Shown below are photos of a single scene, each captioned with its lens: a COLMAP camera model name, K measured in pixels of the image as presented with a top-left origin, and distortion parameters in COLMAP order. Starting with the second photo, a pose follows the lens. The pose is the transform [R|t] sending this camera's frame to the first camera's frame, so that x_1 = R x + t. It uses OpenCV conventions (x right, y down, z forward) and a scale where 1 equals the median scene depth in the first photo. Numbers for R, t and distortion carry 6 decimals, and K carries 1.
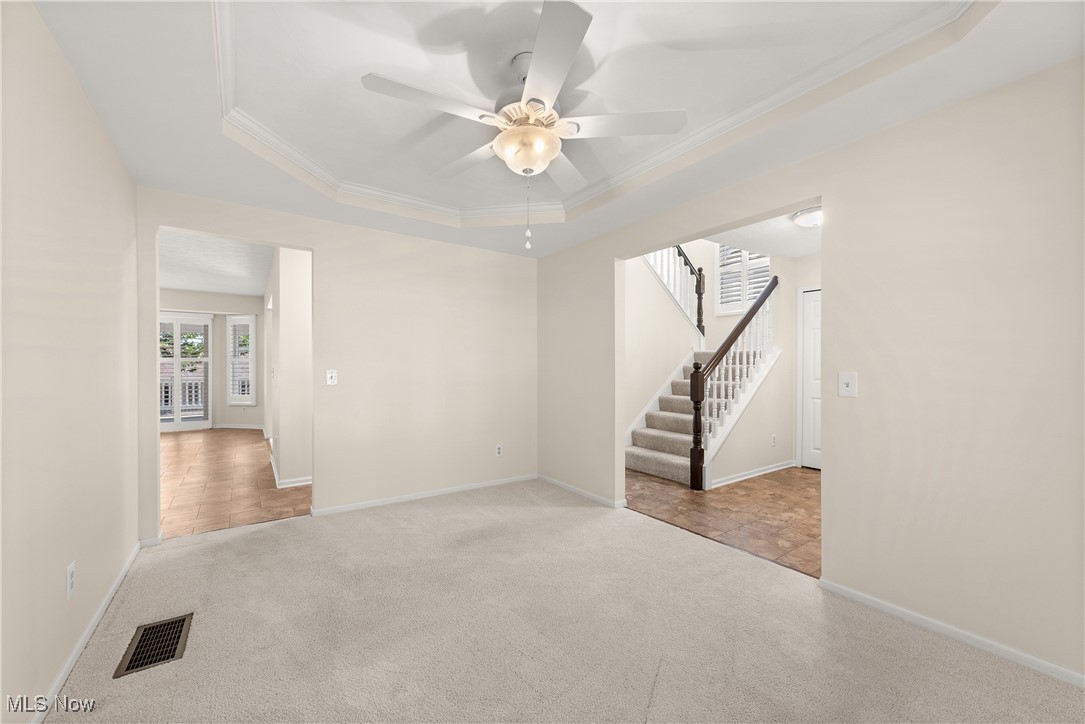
lens RADIAL K [[422.0, 0, 533.3], [0, 422.0, 368.3], [0, 0, 1]] dist [-0.000689, -0.000540]
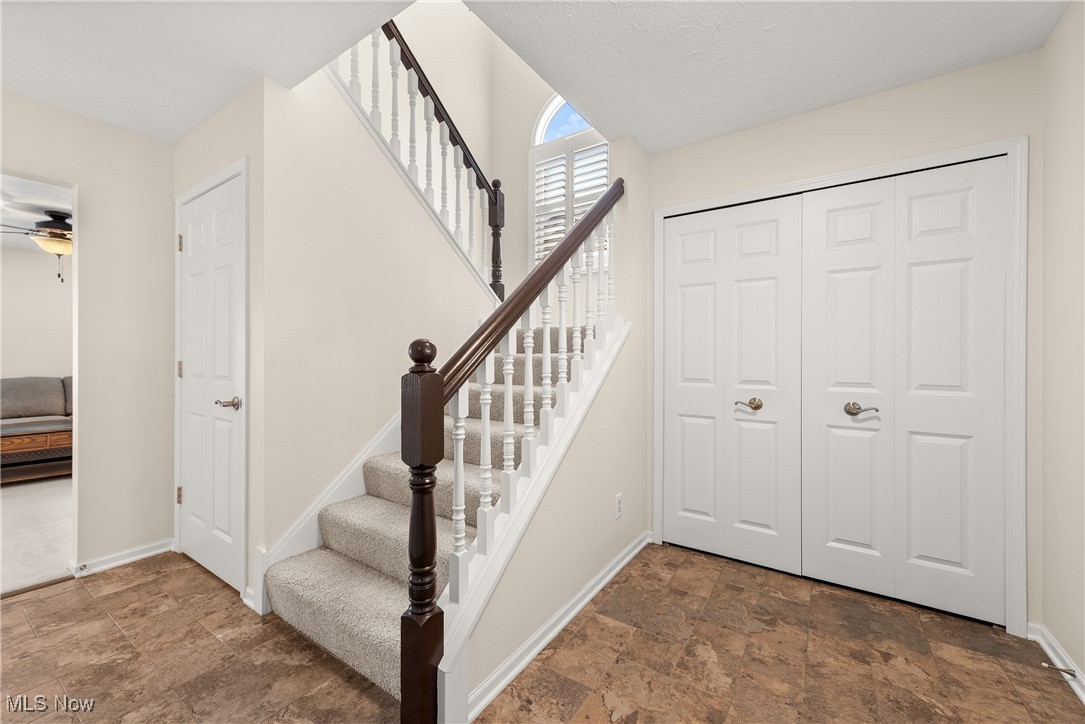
lens RADIAL K [[422.0, 0, 545.8], [0, 422.0, 361.3], [0, 0, 1]] dist [-0.000689, -0.000540]
pose [[0.925325, -0.004005, 0.379155, 0.326088], [0.004475, 0.999990, -0.000358, 0.001407], [-0.379149, 0.002028, 0.925333, 0.615756]]
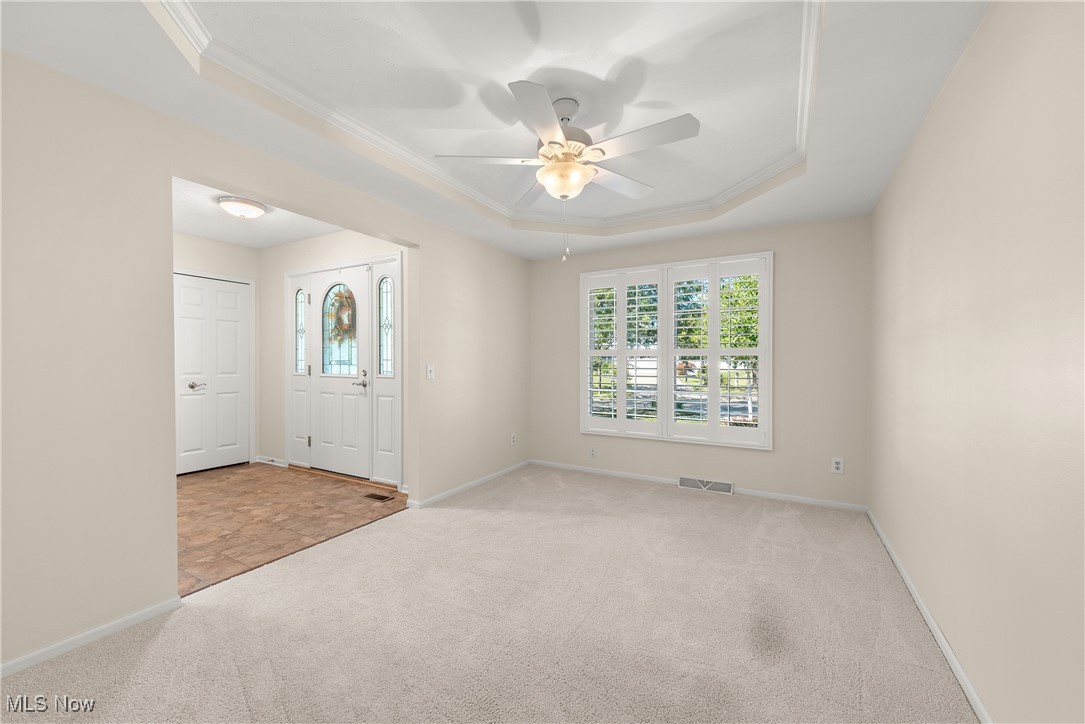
lens RADIAL K [[422.0, 0, 549.9], [0, 422.0, 366.0], [0, 0, 1]] dist [-0.000689, -0.000540]
pose [[-0.458734, -0.013153, 0.888476, -0.423617], [-0.001032, 0.999898, 0.014269, -0.003279], [-0.888573, 0.005629, -0.458700, 0.636054]]
